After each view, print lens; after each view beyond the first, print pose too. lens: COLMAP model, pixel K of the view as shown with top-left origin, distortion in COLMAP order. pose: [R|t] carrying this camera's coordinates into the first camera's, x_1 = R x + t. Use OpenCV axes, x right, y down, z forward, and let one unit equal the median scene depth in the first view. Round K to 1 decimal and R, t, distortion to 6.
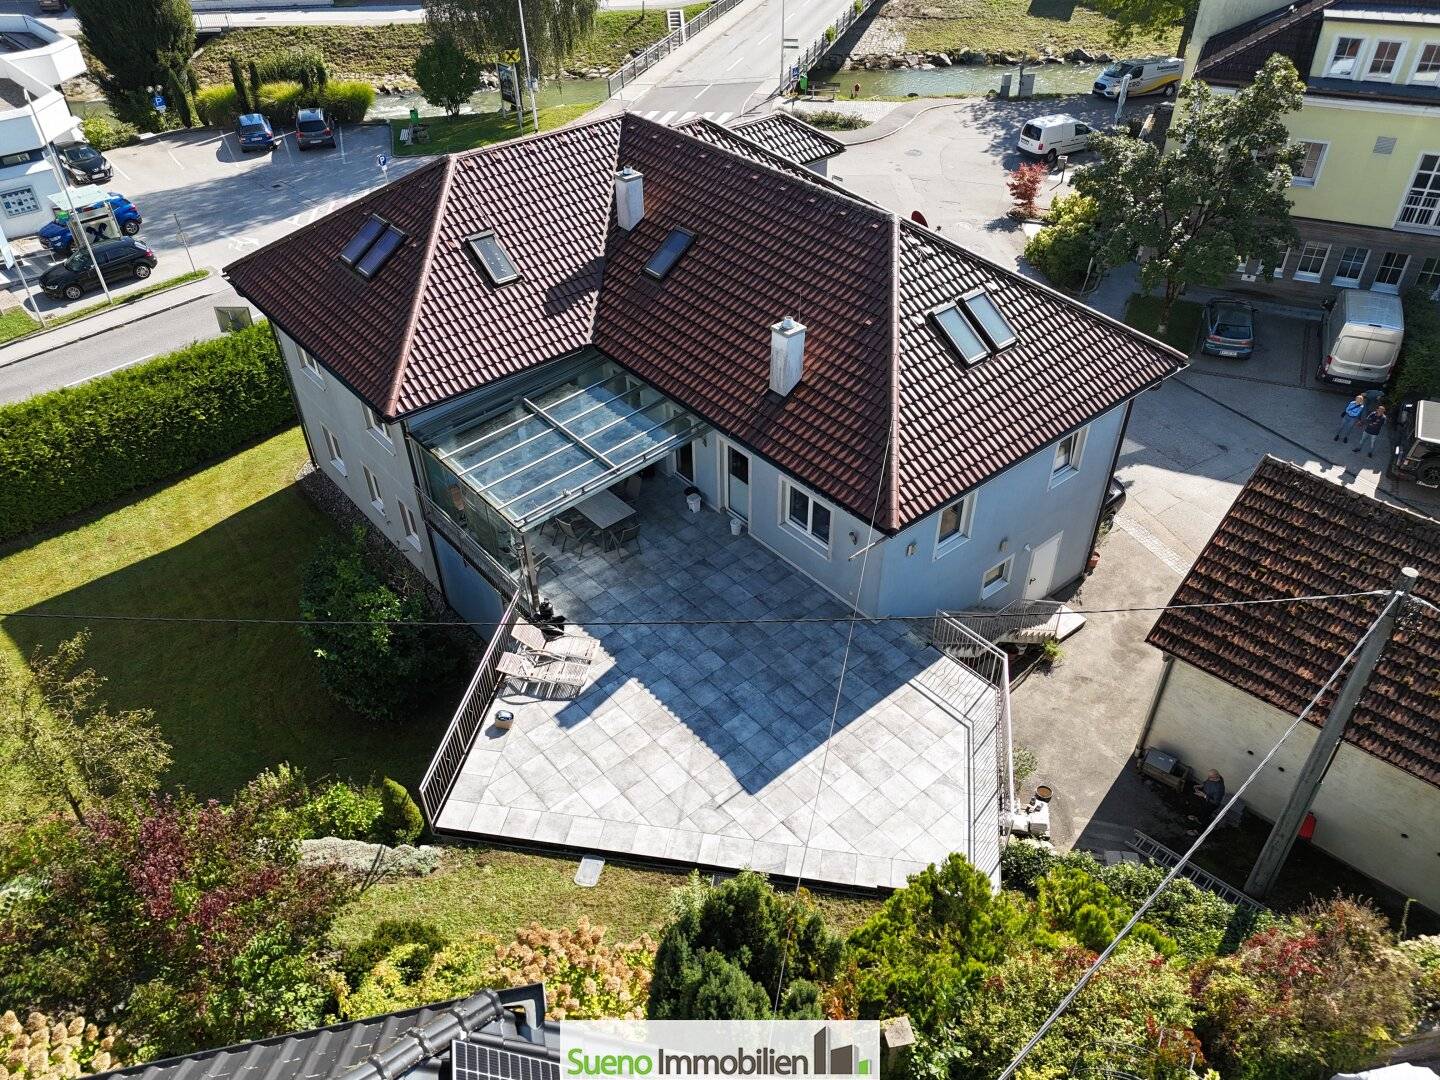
lens RADIAL K [[1052.7, 0, 720.0], [0, 1052.7, 540.0], [0, 0, 1]] dist [-0.000954, -0.001994]
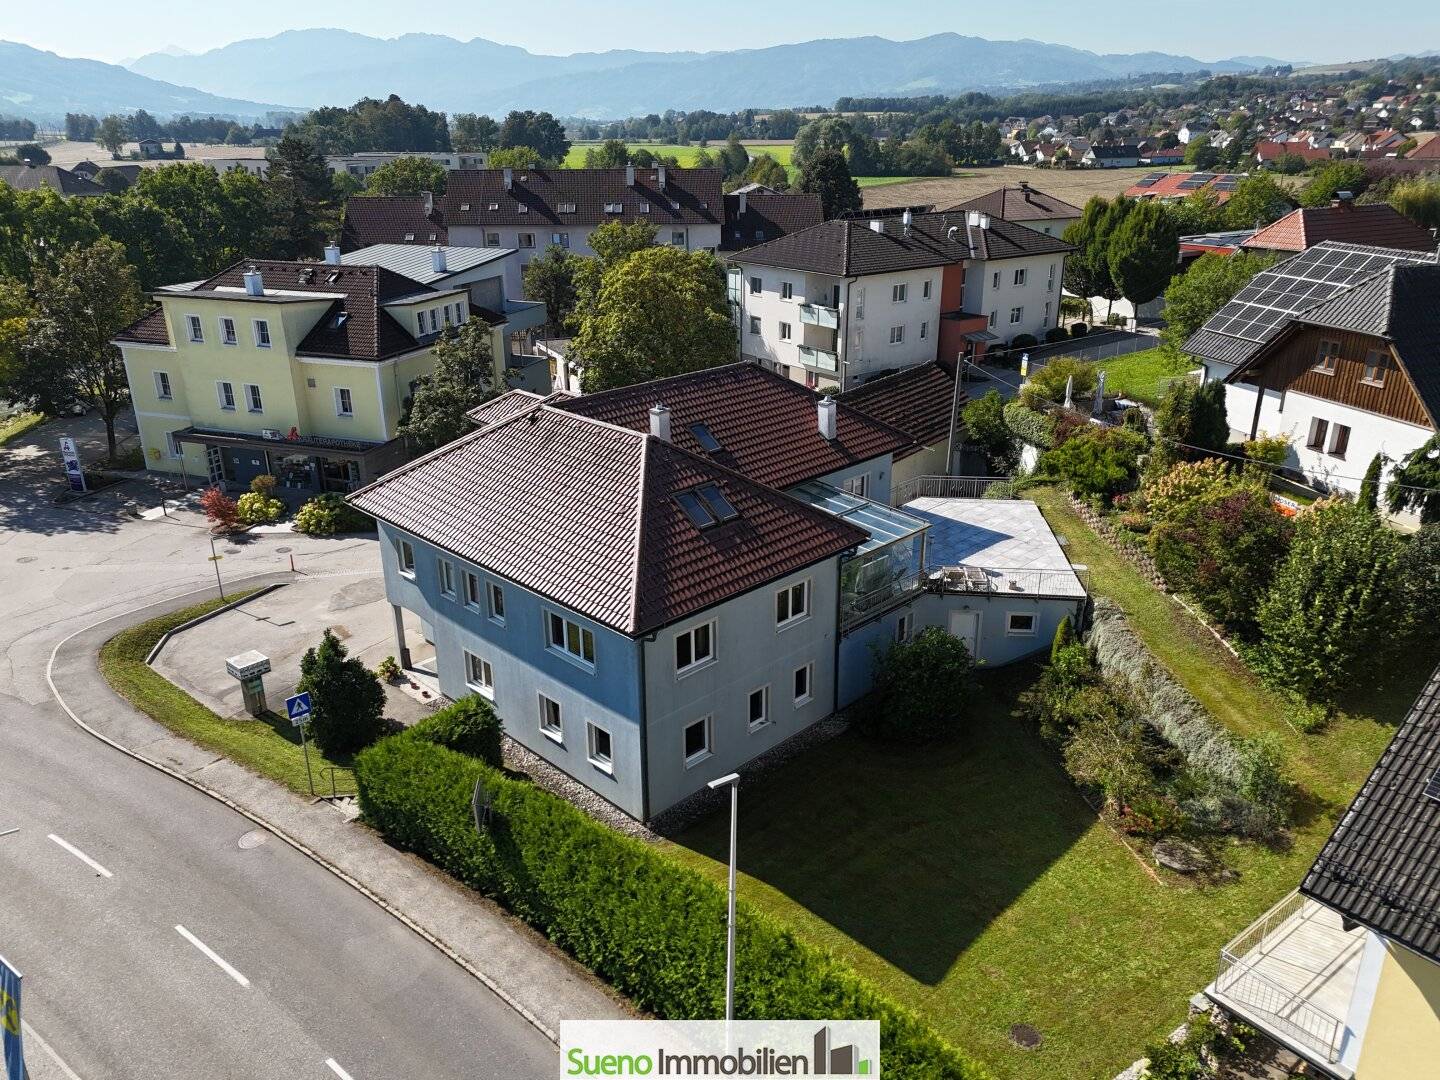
lens RADIAL K [[1052.7, 0, 720.0], [0, 1052.7, 540.0], [0, 0, 1]] dist [-0.000954, -0.001994]
pose [[-0.096607, -0.350583, 0.931536, -1.818317], [0.626855, 0.705546, 0.330541, -0.802177], [-0.773123, 0.615871, 0.151605, 1.053071]]
